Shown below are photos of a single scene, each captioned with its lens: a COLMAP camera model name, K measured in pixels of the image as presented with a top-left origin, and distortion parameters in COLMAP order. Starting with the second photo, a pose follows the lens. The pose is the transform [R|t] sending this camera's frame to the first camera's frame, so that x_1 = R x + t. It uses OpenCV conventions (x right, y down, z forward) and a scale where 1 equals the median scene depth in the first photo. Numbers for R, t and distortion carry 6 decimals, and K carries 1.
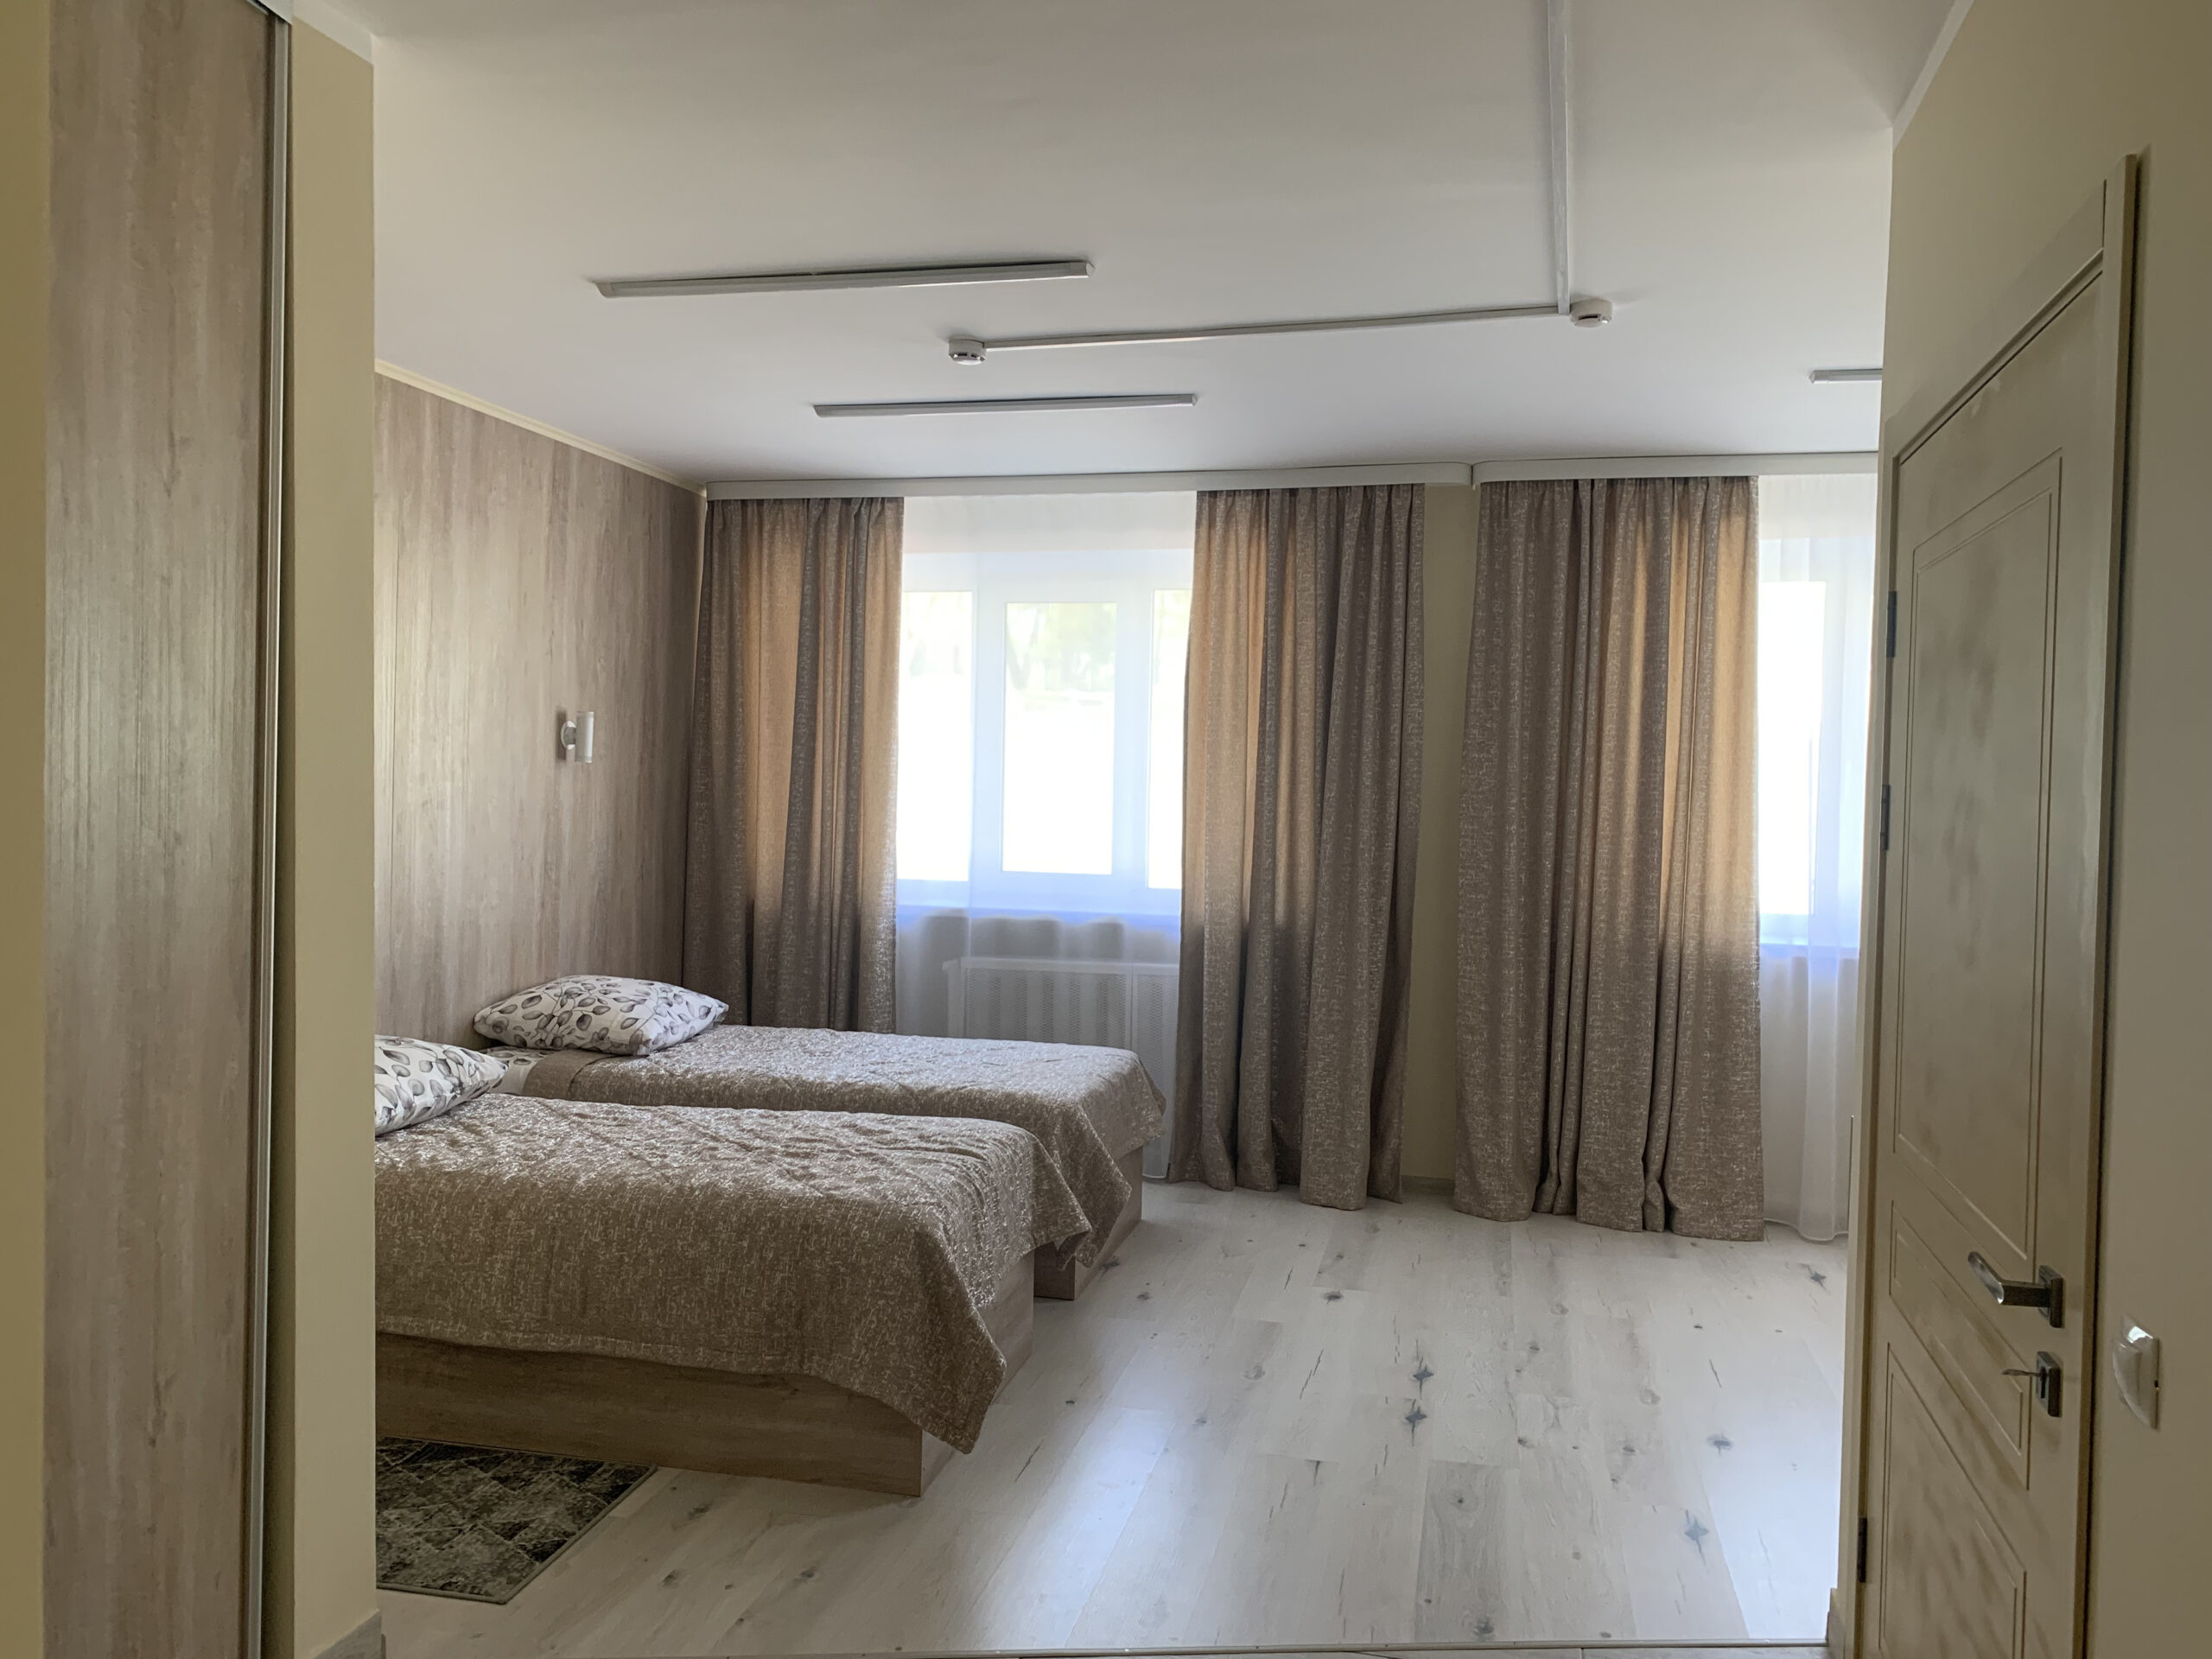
lens RADIAL K [[1669.4, 0, 1103.5], [0, 1669.4, 823.9], [0, 0, 1]] dist [0.093536, -0.140401]
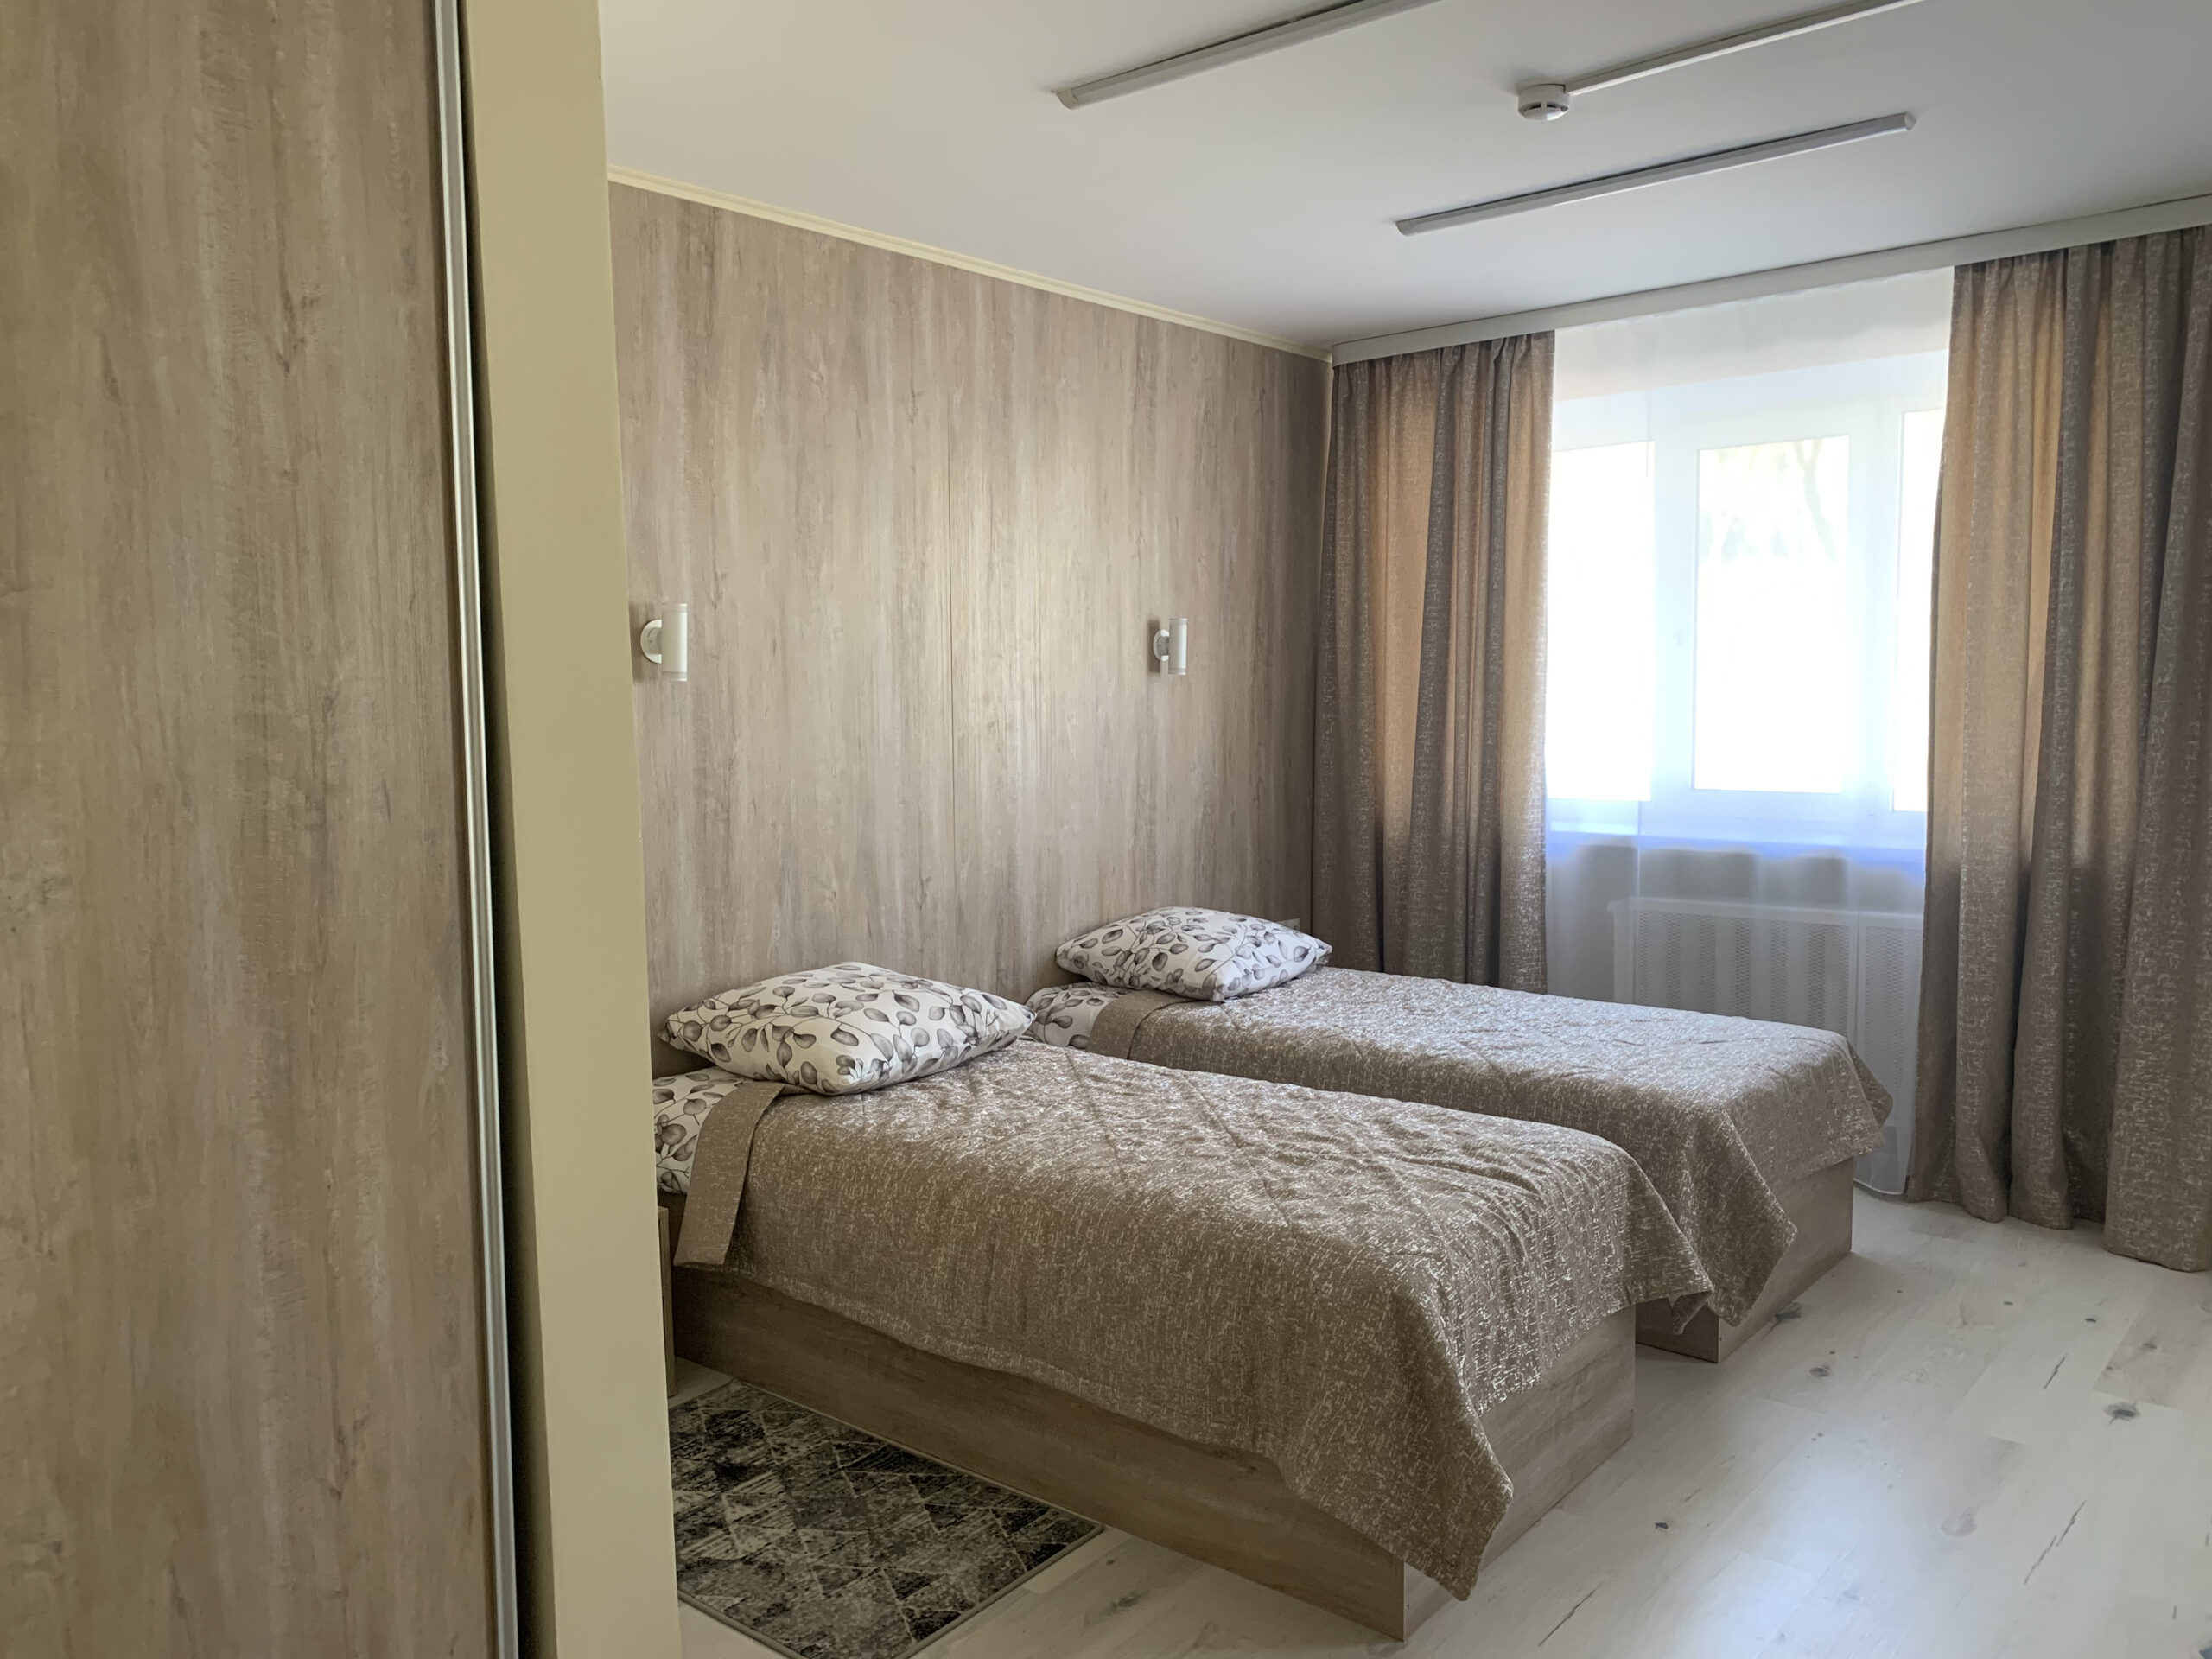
lens RADIAL K [[1669.4, 0, 1103.5], [0, 1669.4, 823.9], [0, 0, 1]] dist [0.093536, -0.140401]
pose [[0.888974, 0.006301, -0.457914, 0.075283], [0.020231, 0.998389, 0.053013, -0.004560], [0.457510, -0.056391, 0.887414, 0.191892]]
